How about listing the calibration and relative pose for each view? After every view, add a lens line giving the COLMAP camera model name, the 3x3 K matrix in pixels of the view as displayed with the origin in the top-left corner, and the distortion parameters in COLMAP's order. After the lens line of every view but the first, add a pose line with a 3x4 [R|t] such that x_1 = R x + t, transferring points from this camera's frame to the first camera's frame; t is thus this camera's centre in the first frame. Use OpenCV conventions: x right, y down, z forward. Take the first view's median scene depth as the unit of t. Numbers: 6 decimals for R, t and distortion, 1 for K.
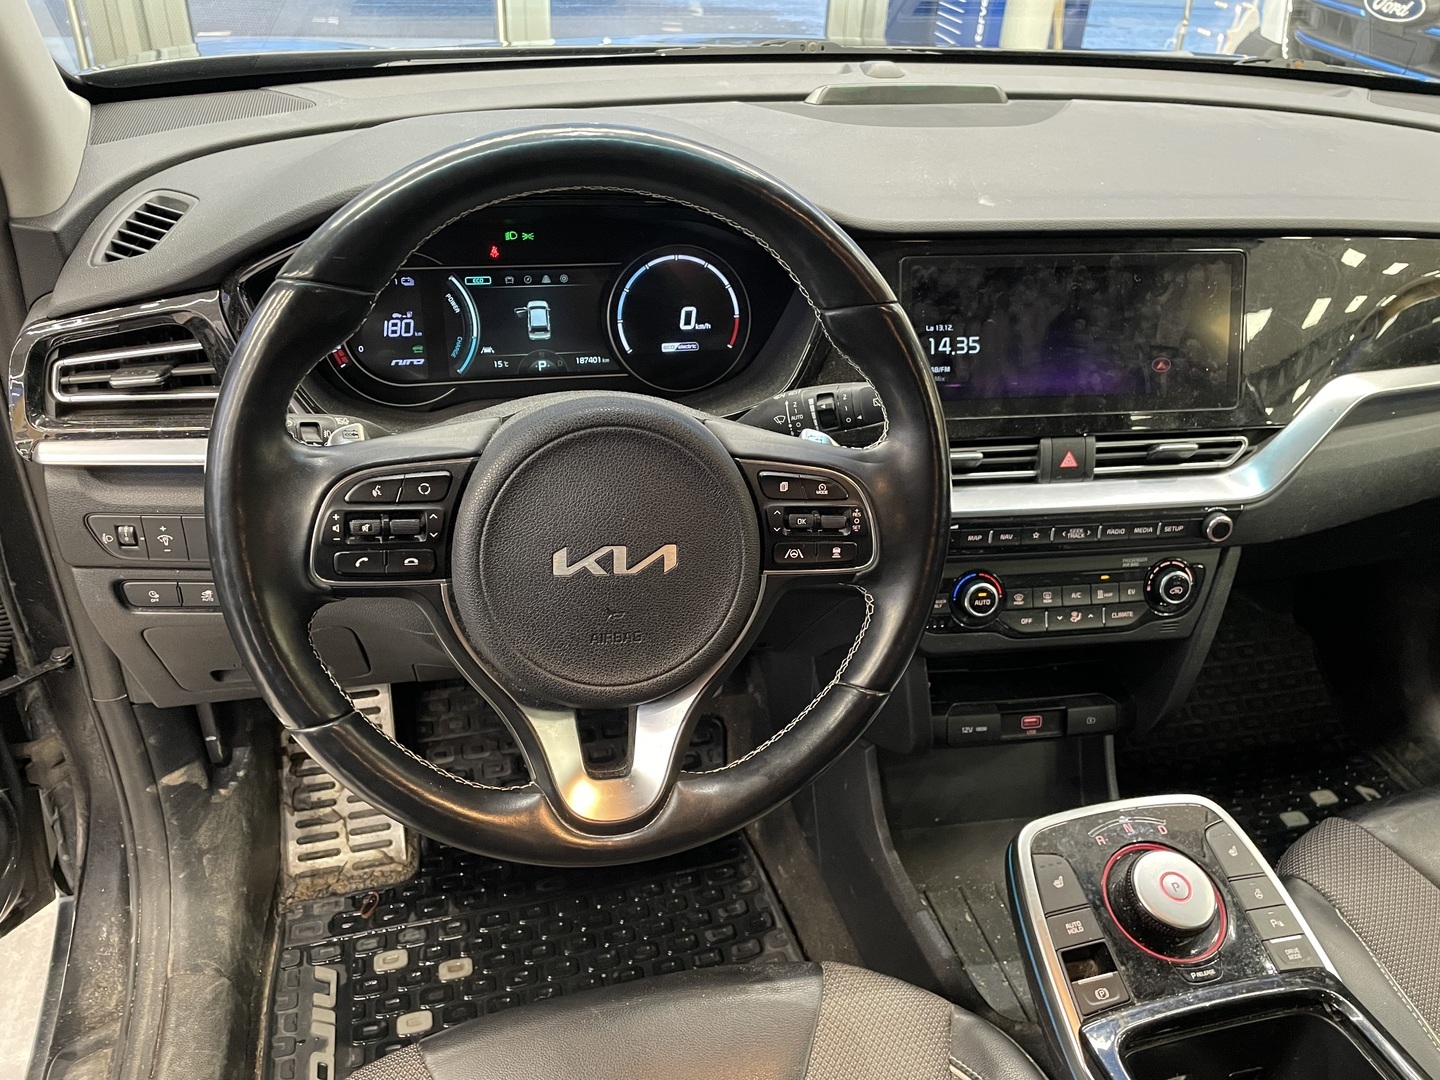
lens RADIAL K [[1118.2, 0, 735.7], [0, 1118.2, 520.8], [0, 0, 1]] dist [0.081989, -0.110460]
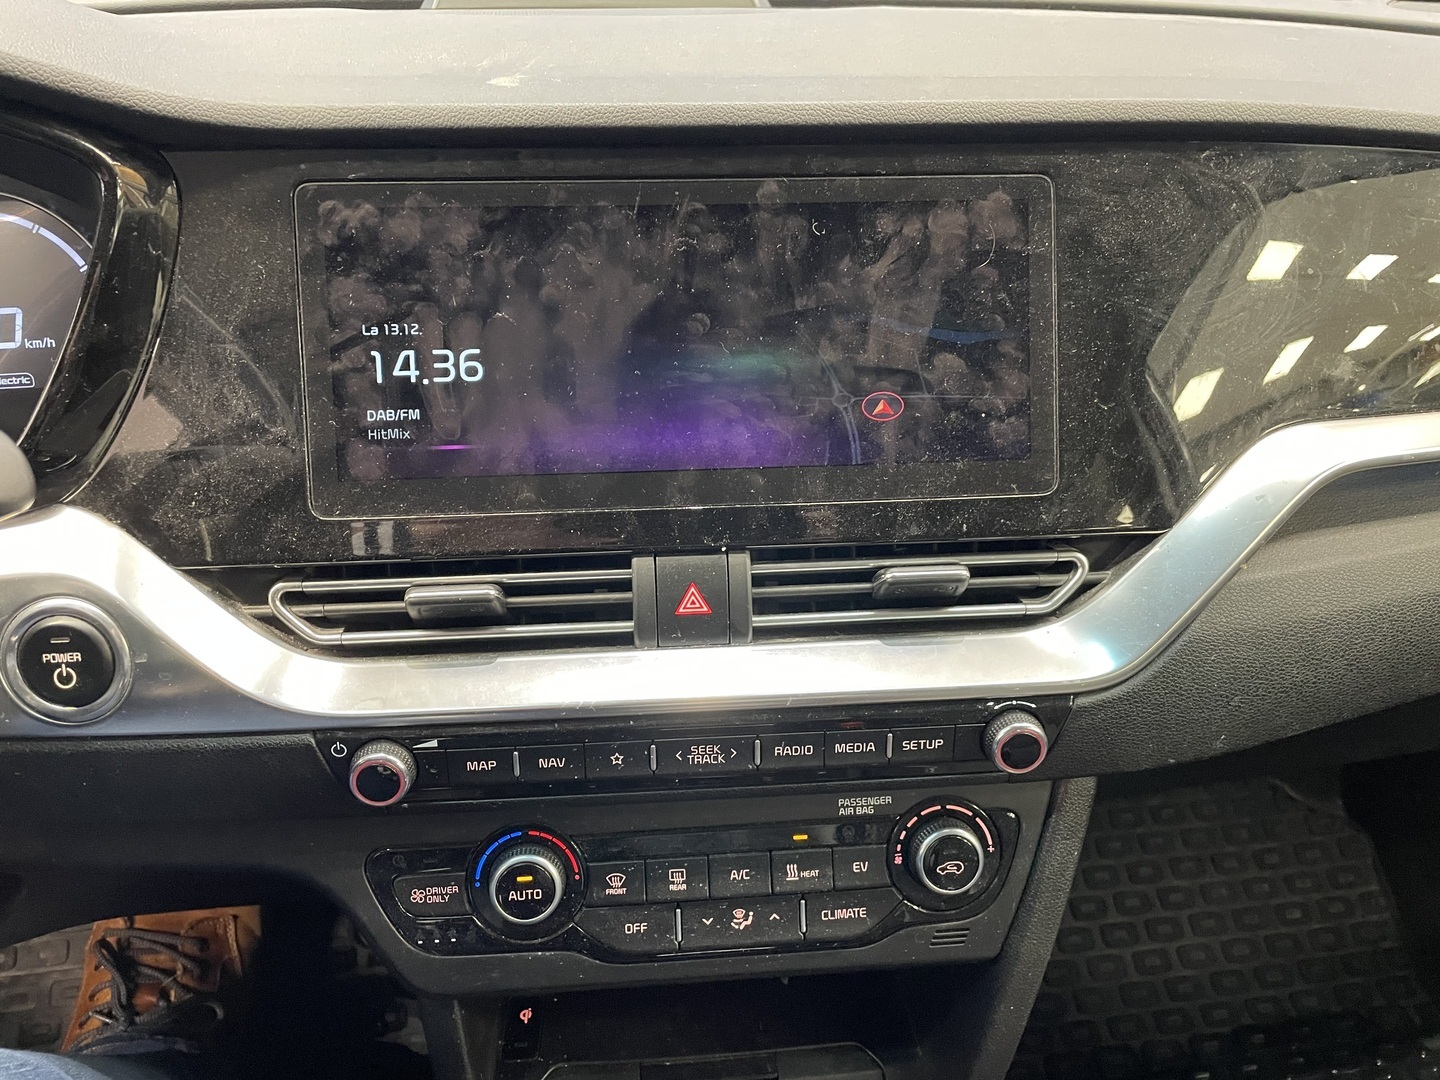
lens RADIAL K [[1118.2, 0, 721.7], [0, 1118.2, 515.6], [0, 0, 1]] dist [0.081989, -0.110460]
pose [[0.994912, -0.001797, -0.100736, 0.357525], [-0.006522, 0.996596, -0.082183, -0.051091], [0.100540, 0.082422, 0.991513, 0.519857]]
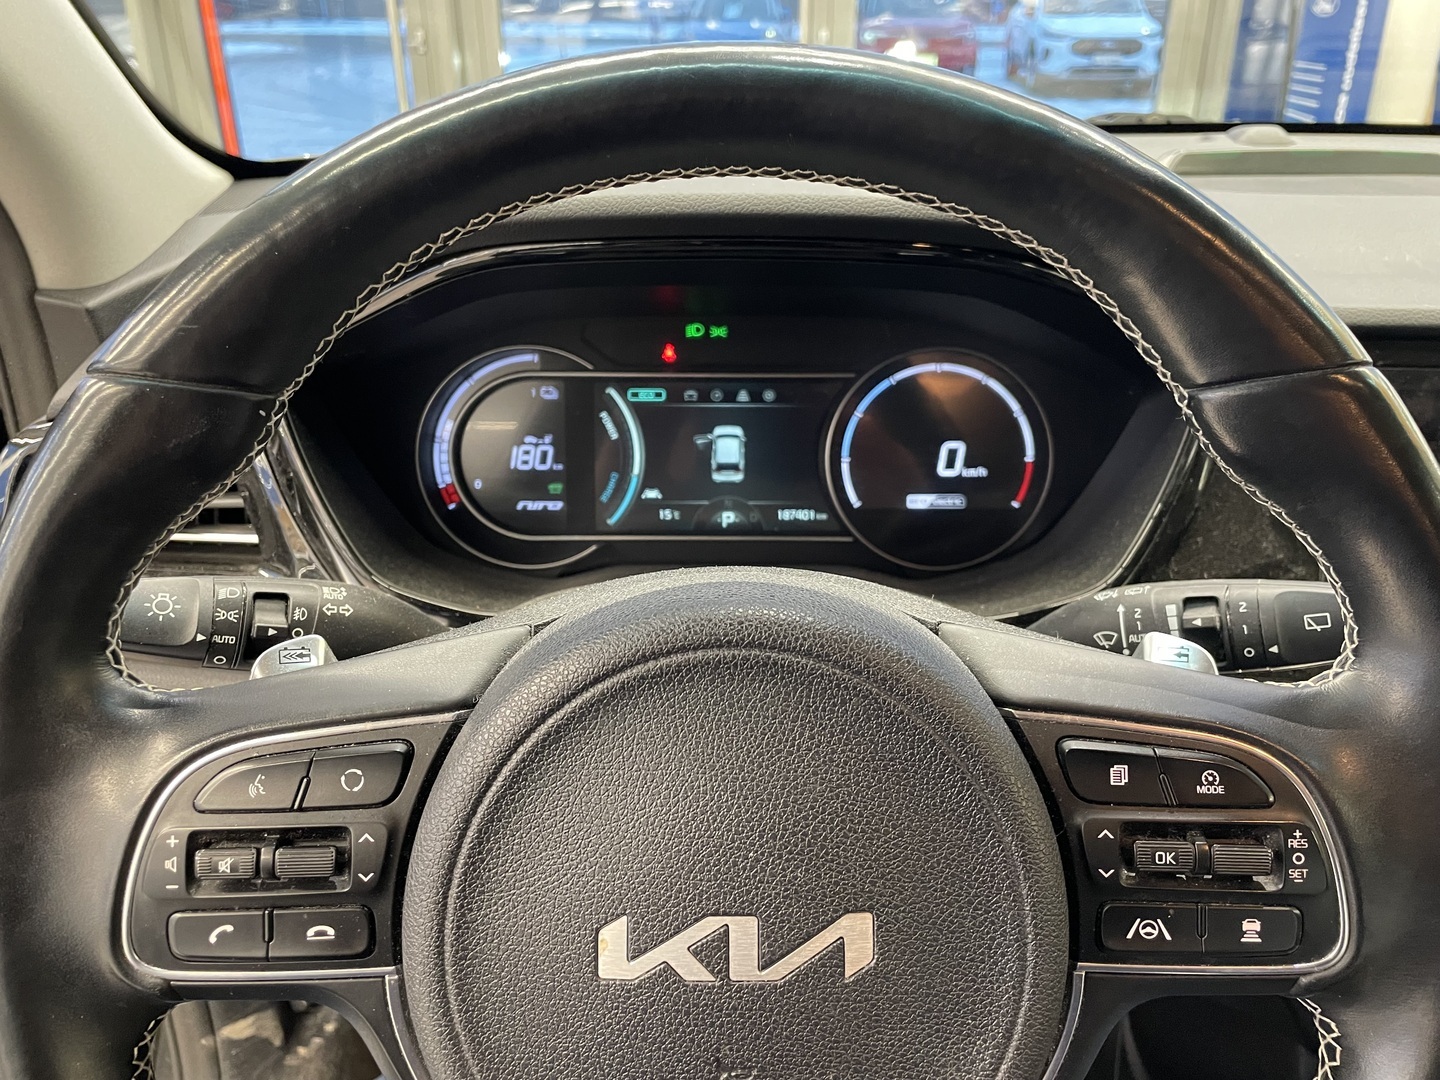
lens RADIAL K [[1118.2, 0, 728.3], [0, 1118.2, 511.0], [0, 0, 1]] dist [0.081989, -0.110460]
pose [[0.969567, 0.049828, -0.239700, -0.010526], [-0.084298, 0.987147, -0.135773, -0.052598], [0.229854, 0.151848, 0.961306, 0.355782]]
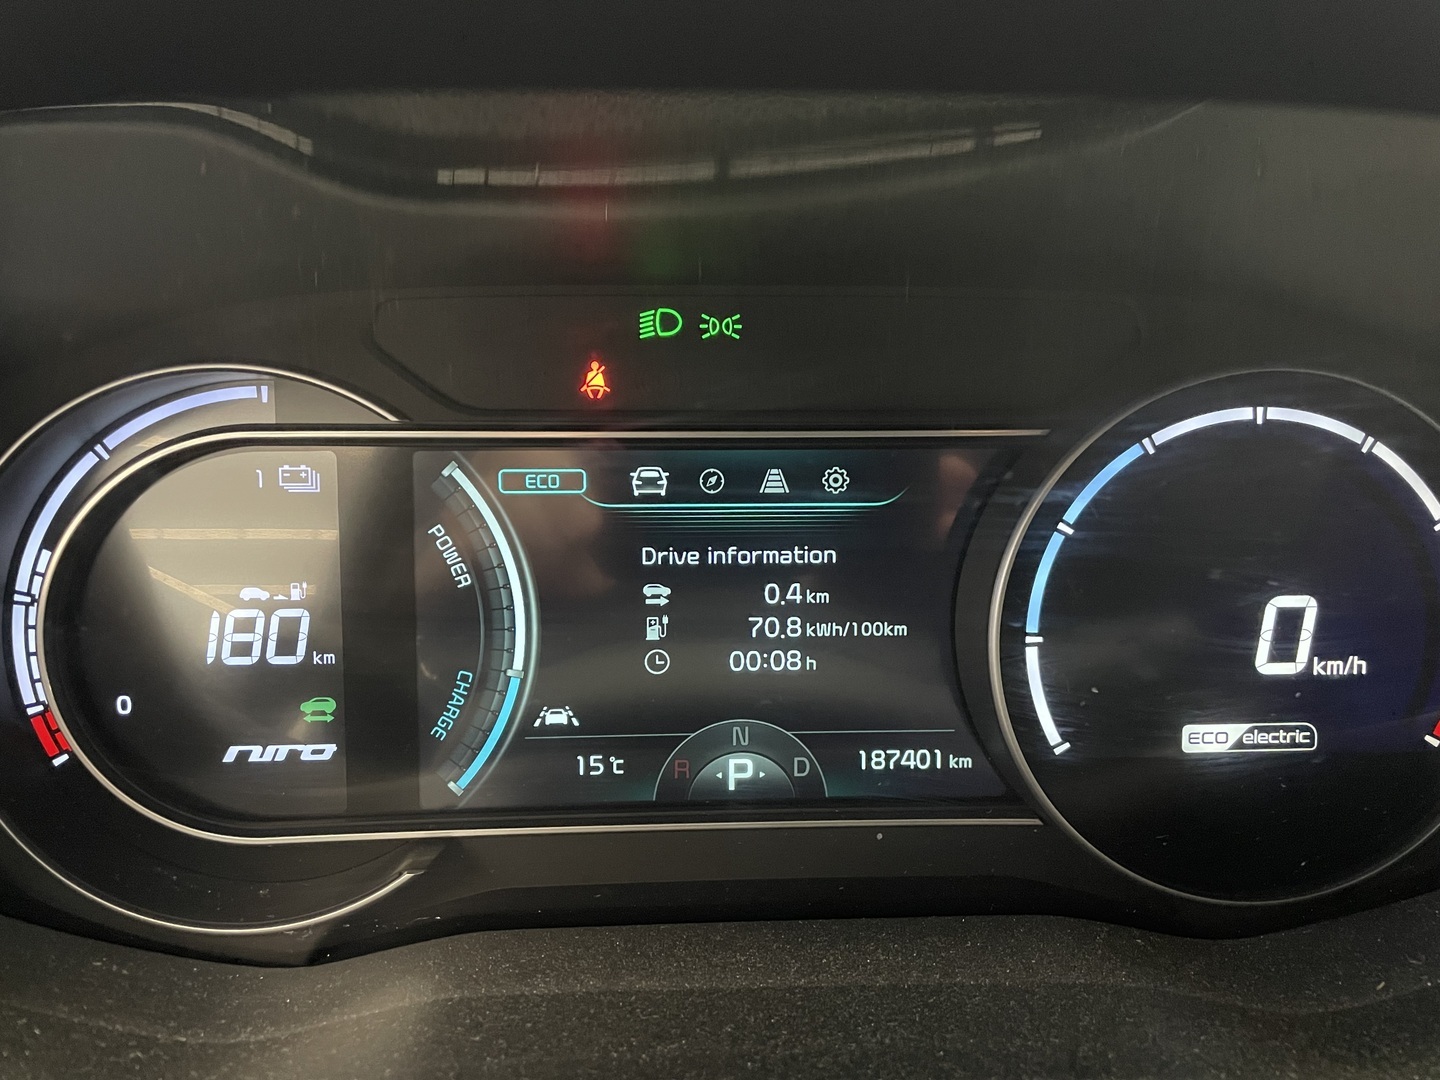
lens RADIAL K [[1118.2, 0, 727.4], [0, 1118.2, 537.7], [0, 0, 1]] dist [0.081989, -0.110460]
pose [[0.982992, 0.038310, -0.179606, -0.129424], [-0.064622, 0.987608, -0.143022, -0.160145], [0.171901, 0.152196, 0.973286, 0.727162]]
